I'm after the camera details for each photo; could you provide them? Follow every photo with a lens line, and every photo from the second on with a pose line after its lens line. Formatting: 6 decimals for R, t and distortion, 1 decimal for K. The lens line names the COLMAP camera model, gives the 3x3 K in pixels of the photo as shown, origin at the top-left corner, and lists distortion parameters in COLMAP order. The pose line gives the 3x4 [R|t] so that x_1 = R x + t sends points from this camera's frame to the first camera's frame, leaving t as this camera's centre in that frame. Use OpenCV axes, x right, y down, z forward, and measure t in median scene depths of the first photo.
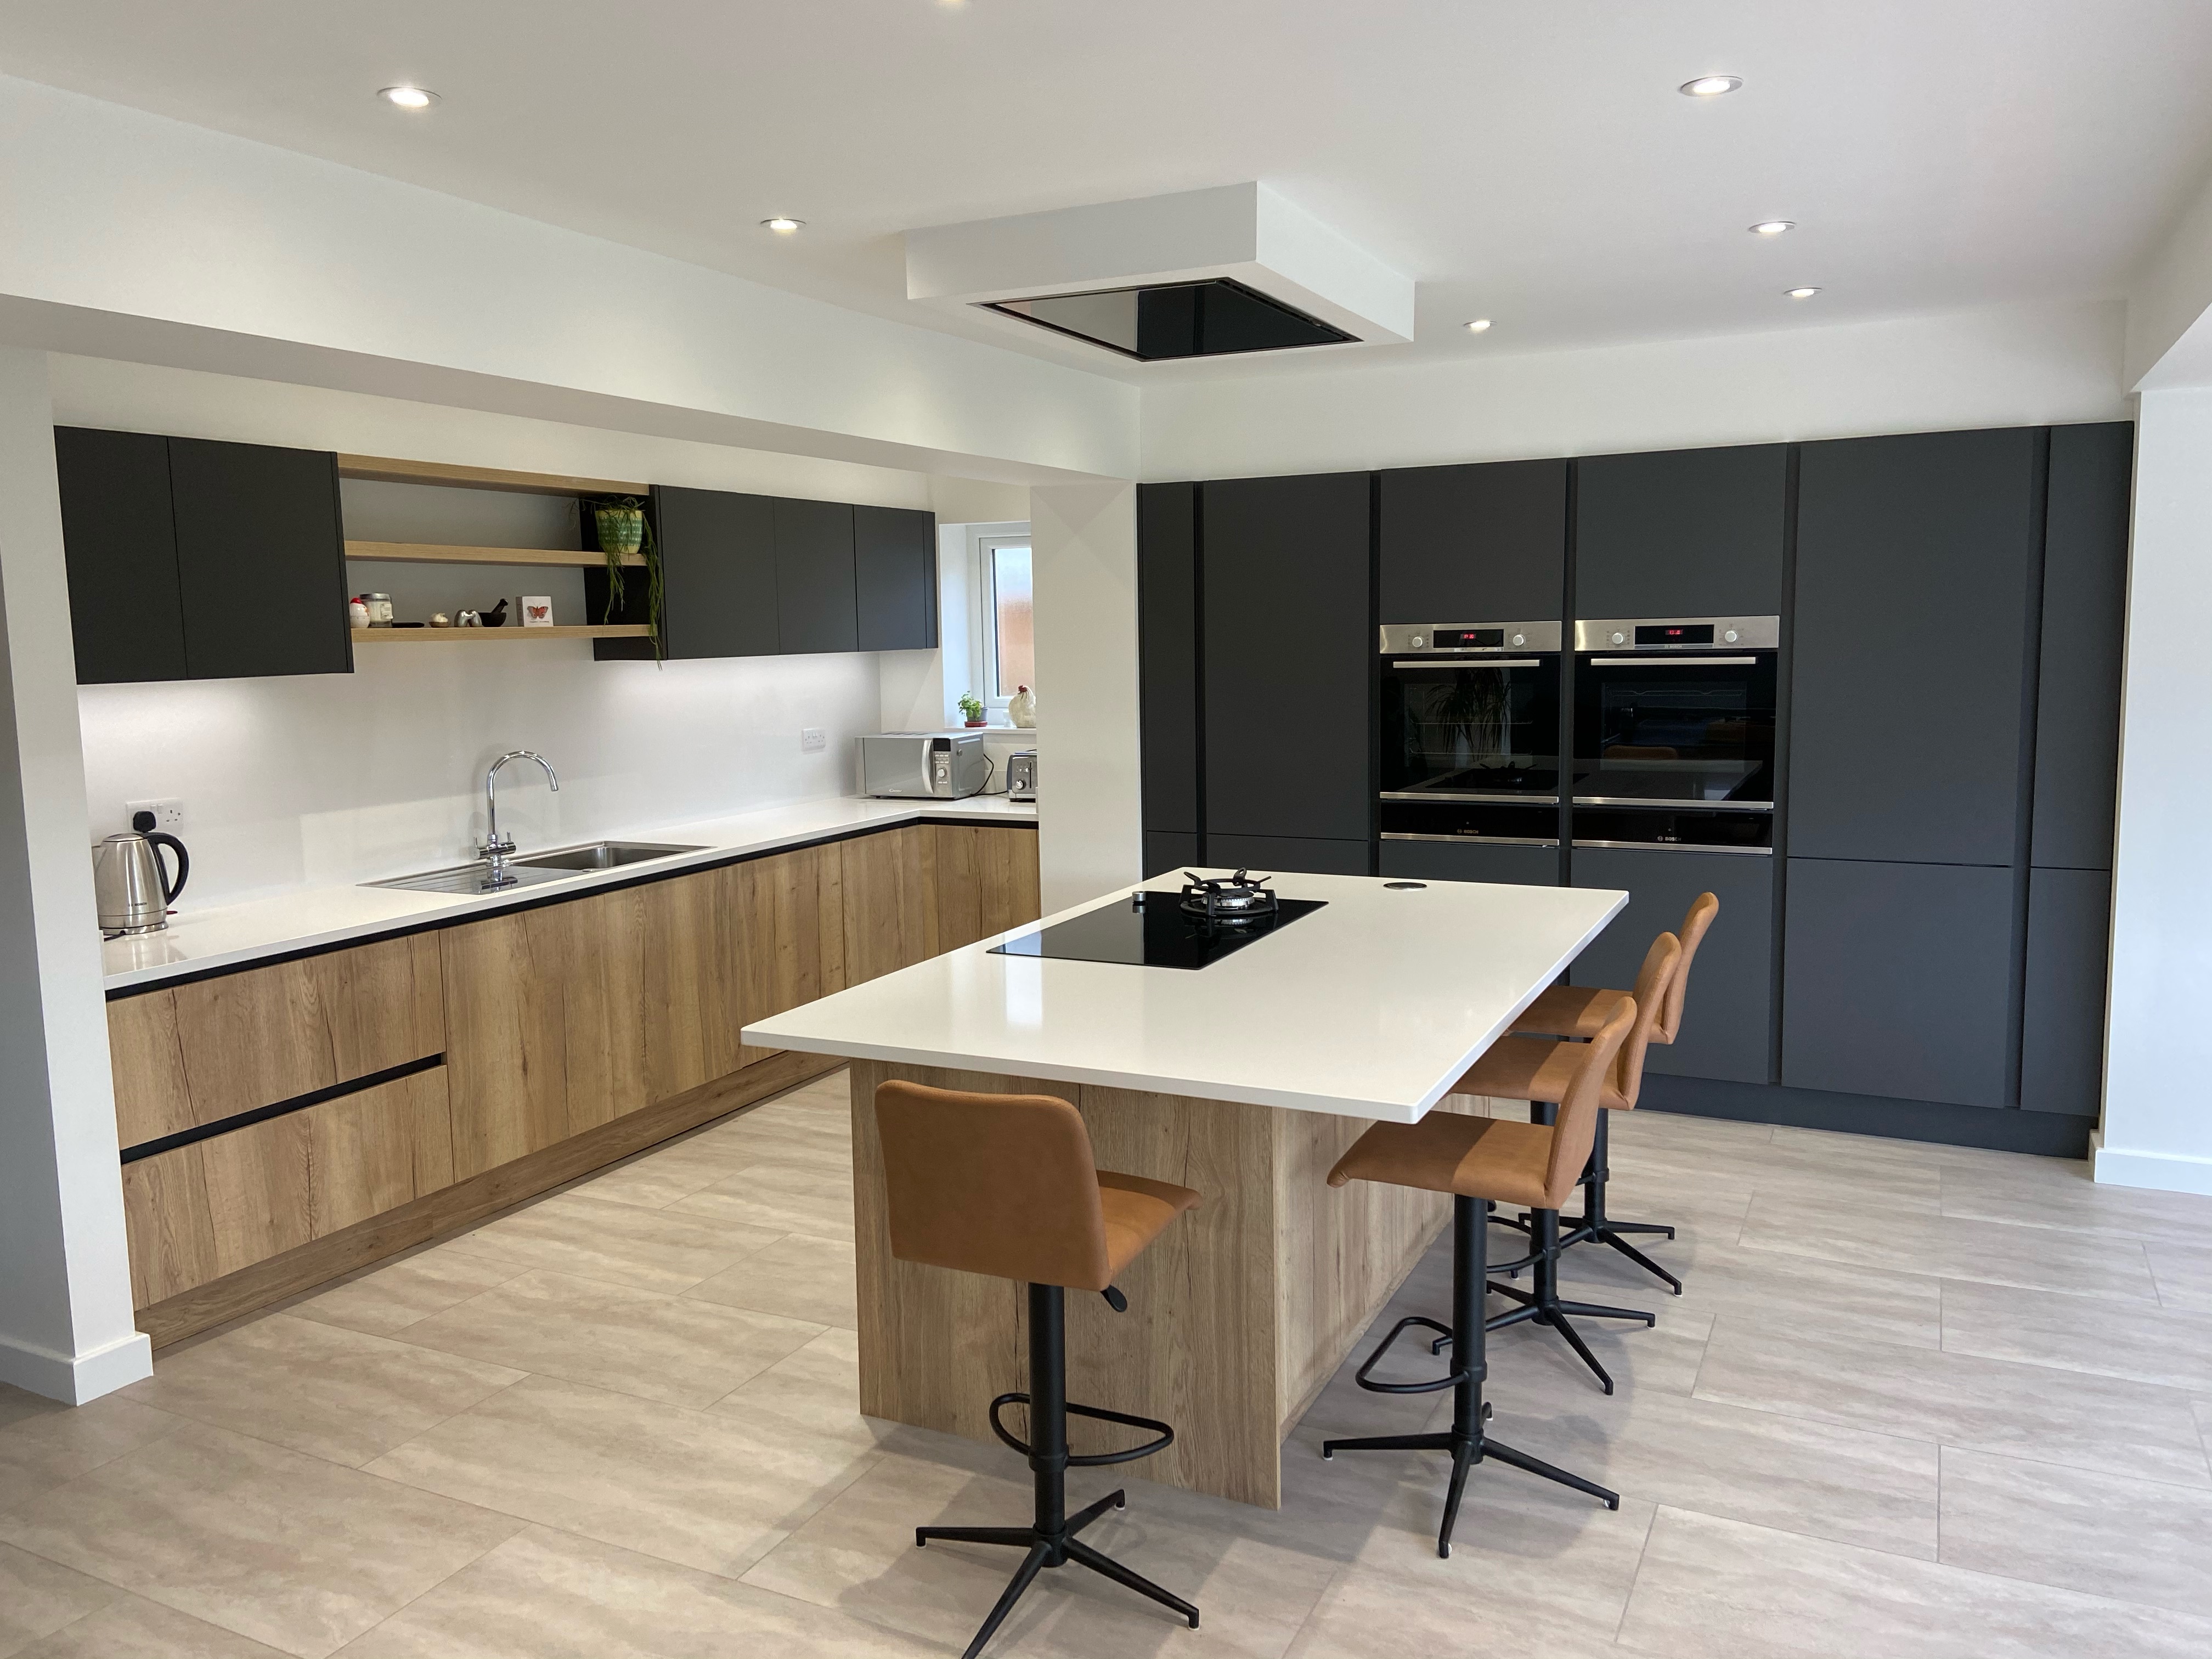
lens RADIAL K [[1660.8, 0, 1103.4], [0, 1660.8, 816.5], [0, 0, 1]] dist [0.101774, -0.119680]
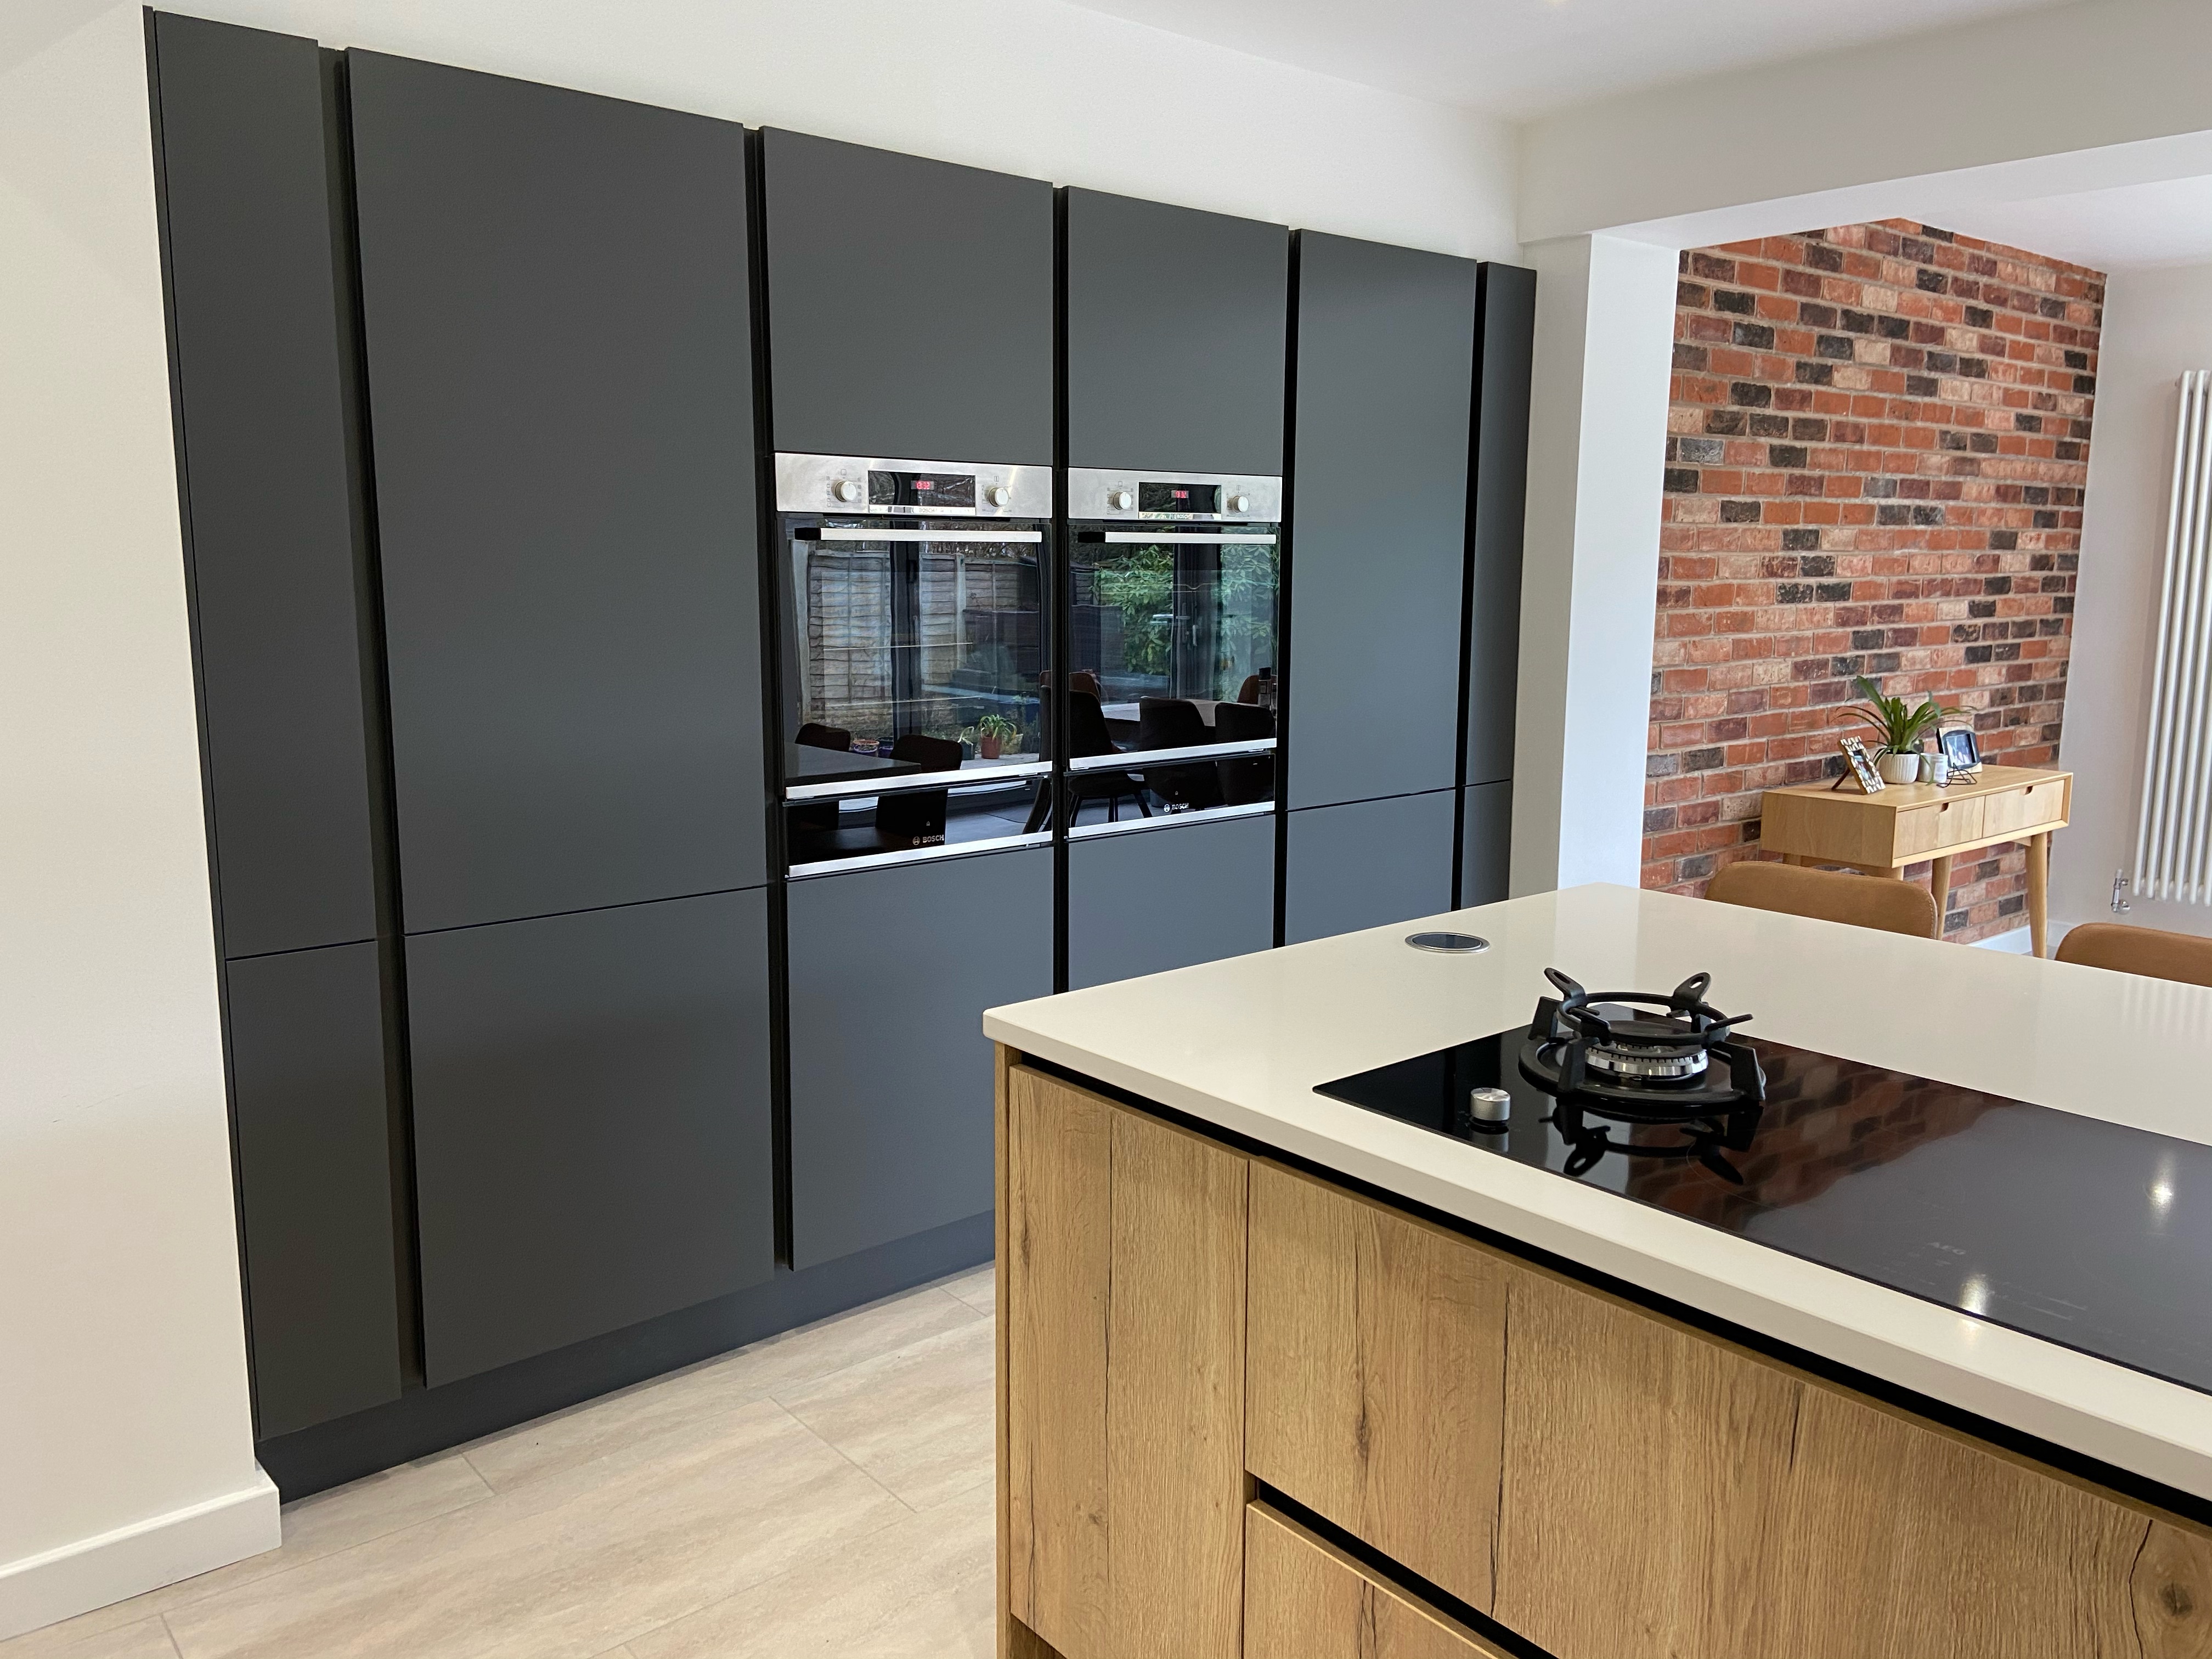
lens RADIAL K [[1660.8, 0, 1101.1], [0, 1660.8, 807.4], [0, 0, 1]] dist [0.101774, -0.119680]
pose [[0.405114, -0.118317, 0.906578, -0.310013], [0.093744, 0.991740, 0.087541, -0.052937], [-0.909448, 0.049522, 0.412859, 0.841338]]
